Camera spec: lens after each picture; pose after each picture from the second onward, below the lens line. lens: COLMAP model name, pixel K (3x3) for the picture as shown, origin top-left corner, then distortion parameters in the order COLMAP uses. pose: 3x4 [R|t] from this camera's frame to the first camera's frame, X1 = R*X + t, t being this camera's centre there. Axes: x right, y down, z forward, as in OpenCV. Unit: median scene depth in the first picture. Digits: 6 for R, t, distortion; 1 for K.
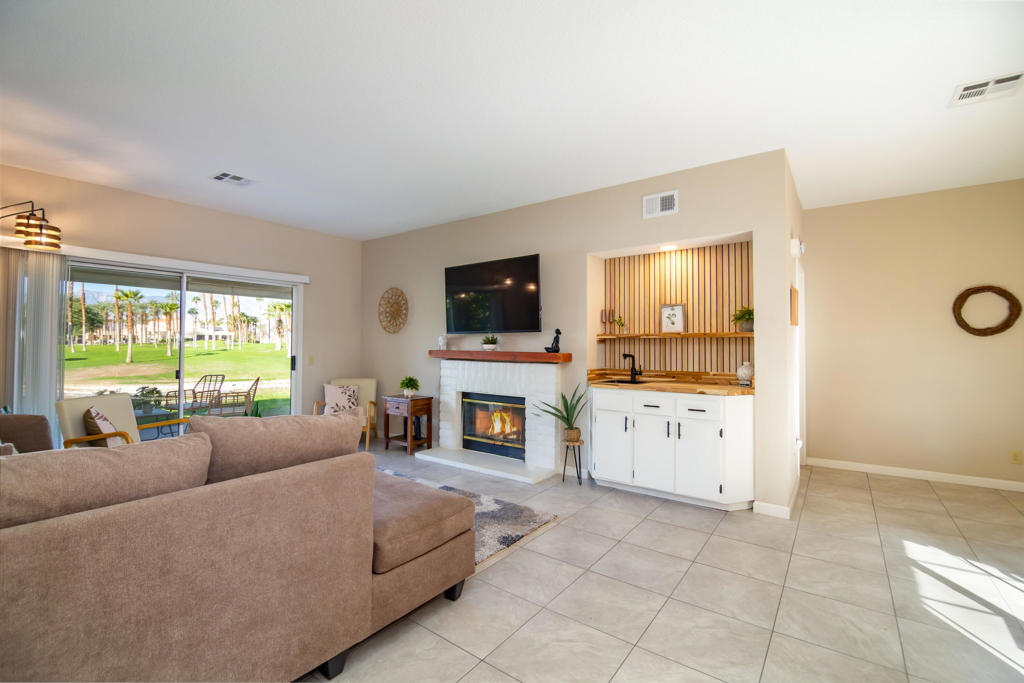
lens RADIAL K [[453.9, 0, 507.7], [0, 453.9, 343.5], [0, 0, 1]] dist [-0.001188, -0.000225]
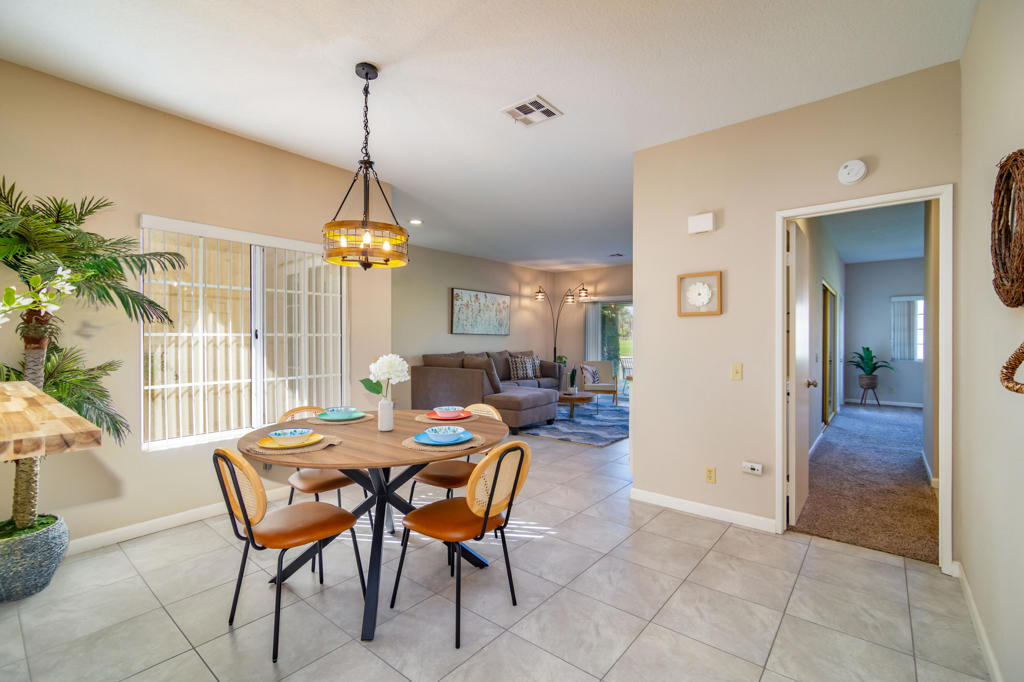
lens RADIAL K [[453.9, 0, 507.7], [0, 453.9, 343.0], [0, 0, 1]] dist [-0.001188, -0.000225]
pose [[-0.046848, 0.005714, -0.998886, 1.294424], [0.009982, 0.999936, 0.005252, 0.006629], [0.998852, -0.009724, -0.046902, 0.564392]]
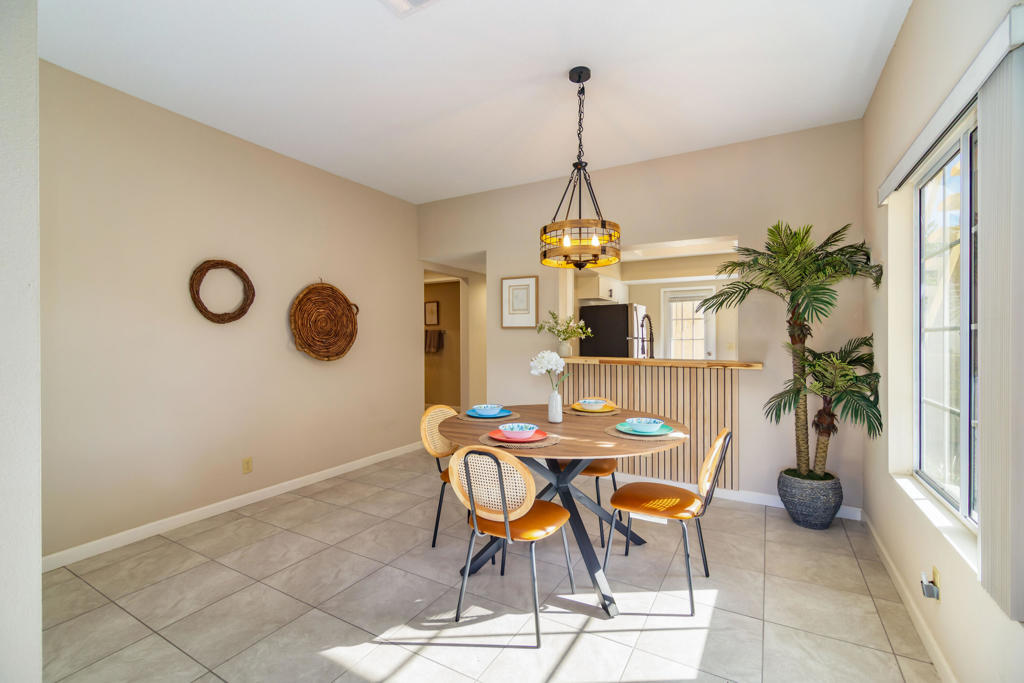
lens RADIAL K [[453.9, 0, 507.7], [0, 453.9, 343.5], [0, 0, 1]] dist [-0.001188, -0.000225]
pose [[-0.120514, -0.012217, 0.992636, 0.182078], [-0.003504, 0.999923, 0.011882, 0.005974], [-0.992705, -0.002046, -0.120548, 0.520139]]
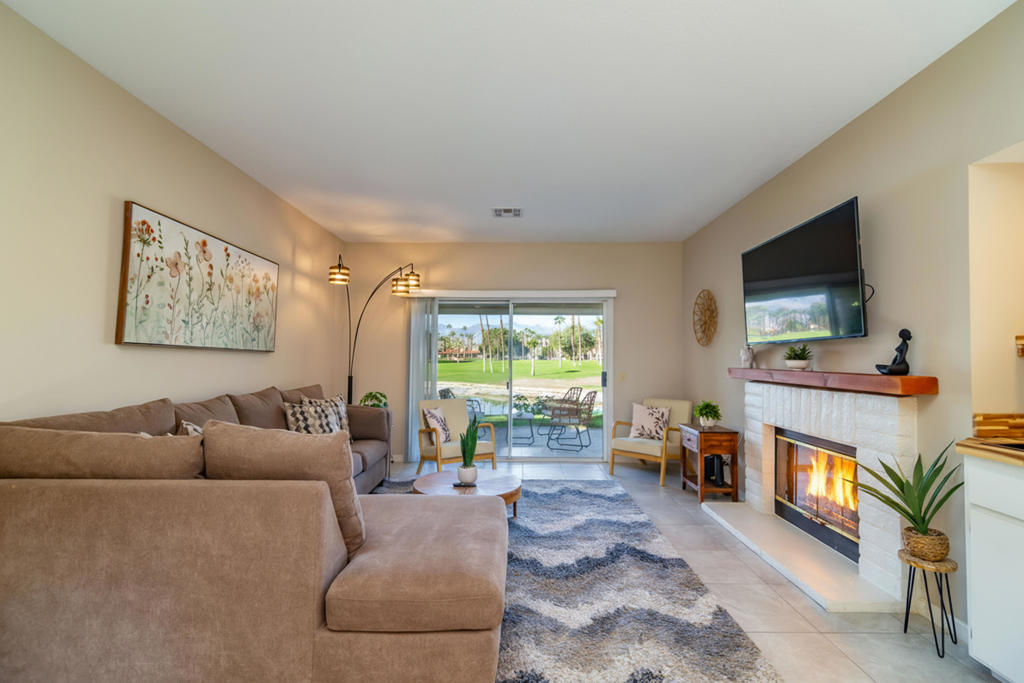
lens RADIAL K [[453.9, 0, 507.7], [0, 453.9, 343.5], [0, 0, 1]] dist [-0.001188, -0.000225]
pose [[0.585480, -0.032434, -0.810038, 0.263531], [0.004425, 0.999312, -0.036815, 0.000911], [0.810675, 0.017970, 0.585221, 0.322671]]
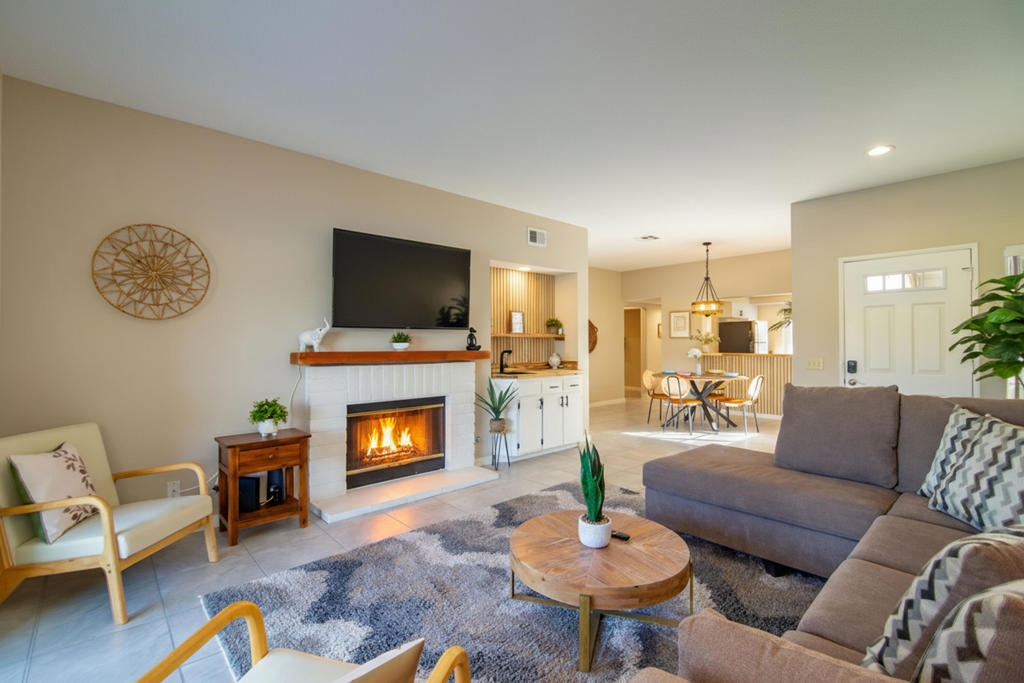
lens RADIAL K [[453.9, 0, 507.7], [0, 453.9, 343.5], [0, 0, 1]] dist [-0.001188, -0.000225]
pose [[0.193149, -0.002841, 0.981165, -0.872617], [0.000683, 0.999996, 0.002761, 0.001961], [-0.981169, 0.000137, 0.193150, 0.722703]]
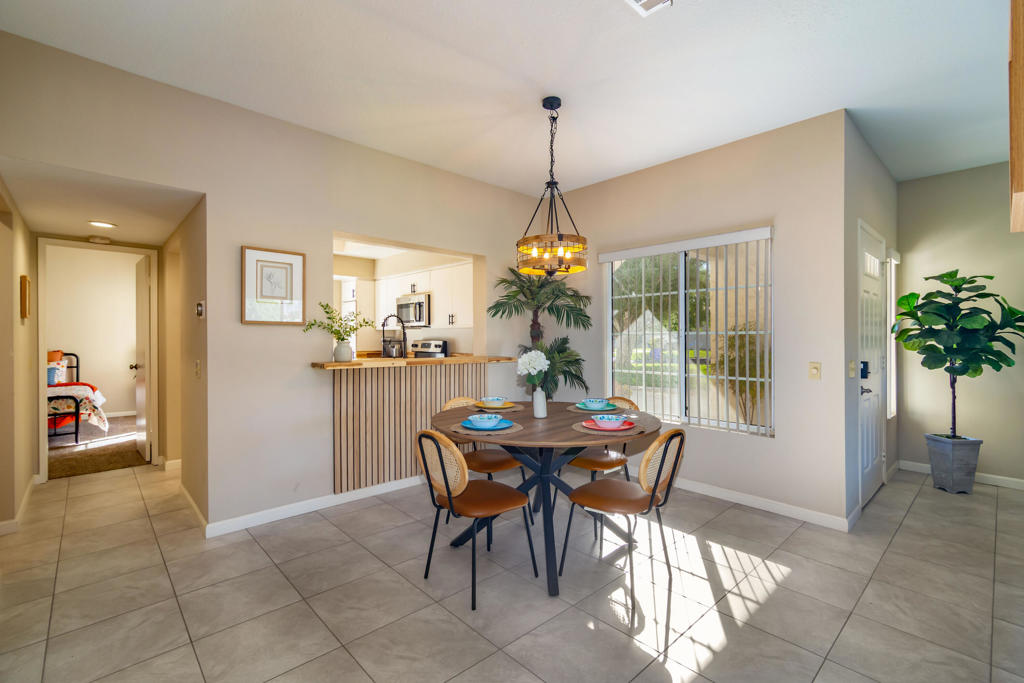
lens RADIAL K [[478.8, 0, 512.0], [0, 478.8, 341.5], [0, 0, 1]] dist [0.000656, 0.000087]
pose [[-0.988895, 0.003679, 0.148570, 0.692356], [0.003056, 0.999986, -0.004418, 0.015479], [-0.148584, -0.003915, -0.988892, 1.032841]]
